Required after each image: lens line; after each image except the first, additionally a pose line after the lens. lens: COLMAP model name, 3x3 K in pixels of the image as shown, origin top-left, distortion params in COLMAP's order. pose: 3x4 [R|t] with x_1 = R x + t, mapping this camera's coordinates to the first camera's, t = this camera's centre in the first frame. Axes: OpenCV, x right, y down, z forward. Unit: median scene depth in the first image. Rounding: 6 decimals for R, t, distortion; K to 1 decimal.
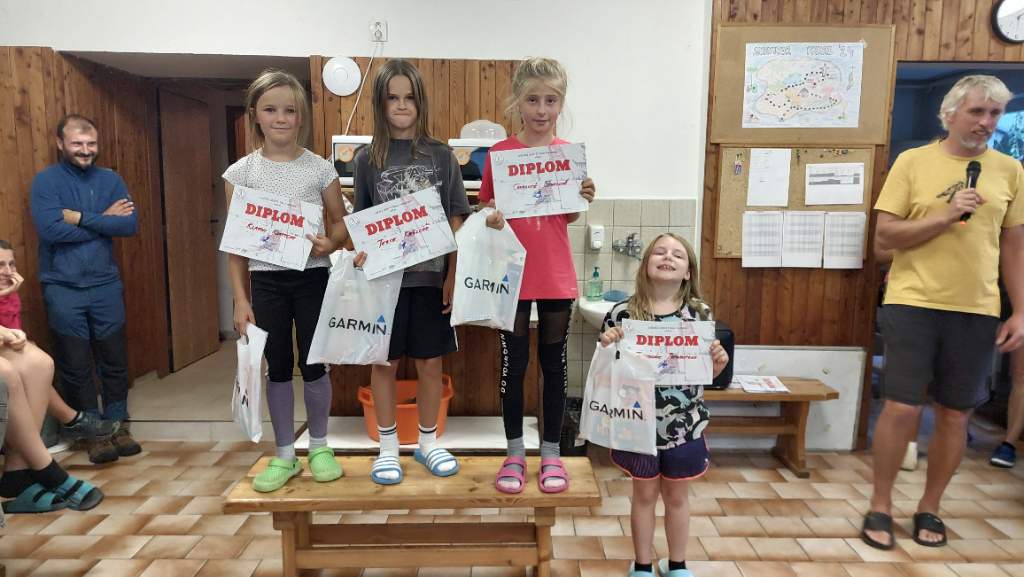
lens RADIAL K [[742.7, 0, 526.5], [0, 742.7, 288.8], [0, 0, 1]] dist [0.054991, -0.042416]
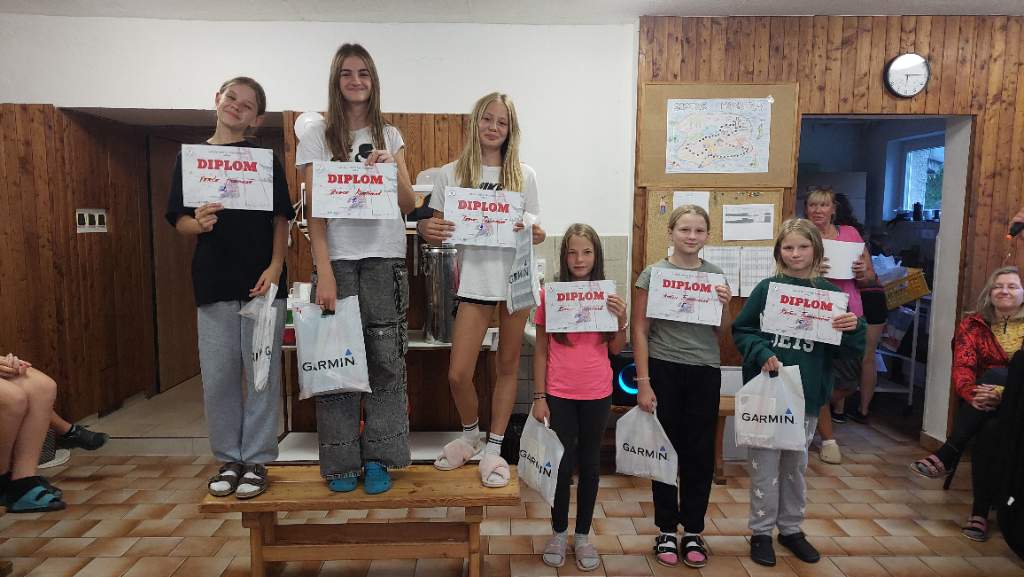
lens RADIAL K [[735.2, 0, 512.0], [0, 735.2, 288.5], [0, 0, 1]] dist [0.076388, -0.062099]
pose [[0.999987, -0.005014, -0.000163, 0.055826], [0.005009, 0.999729, -0.022739, -0.016798], [0.000277, 0.022738, 0.999741, -0.115120]]
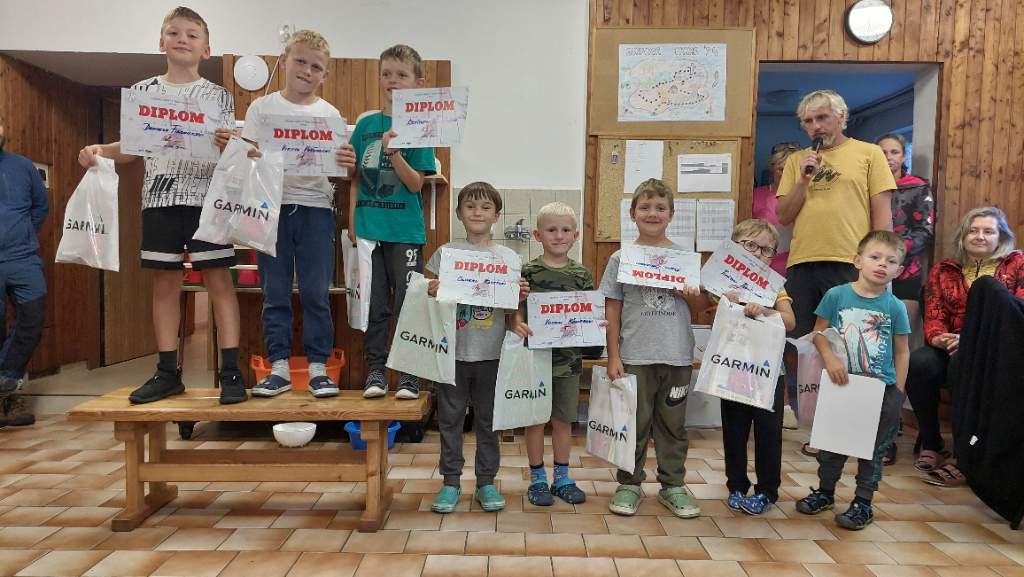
lens RADIAL K [[735.2, 0, 512.0], [0, 735.2, 288.5], [0, 0, 1]] dist [0.076388, -0.062099]
pose [[0.999807, 0.006530, -0.018541, 0.157633], [-0.008072, 0.996403, -0.084354, 0.119031], [0.017923, 0.084487, 0.996263, -0.050692]]
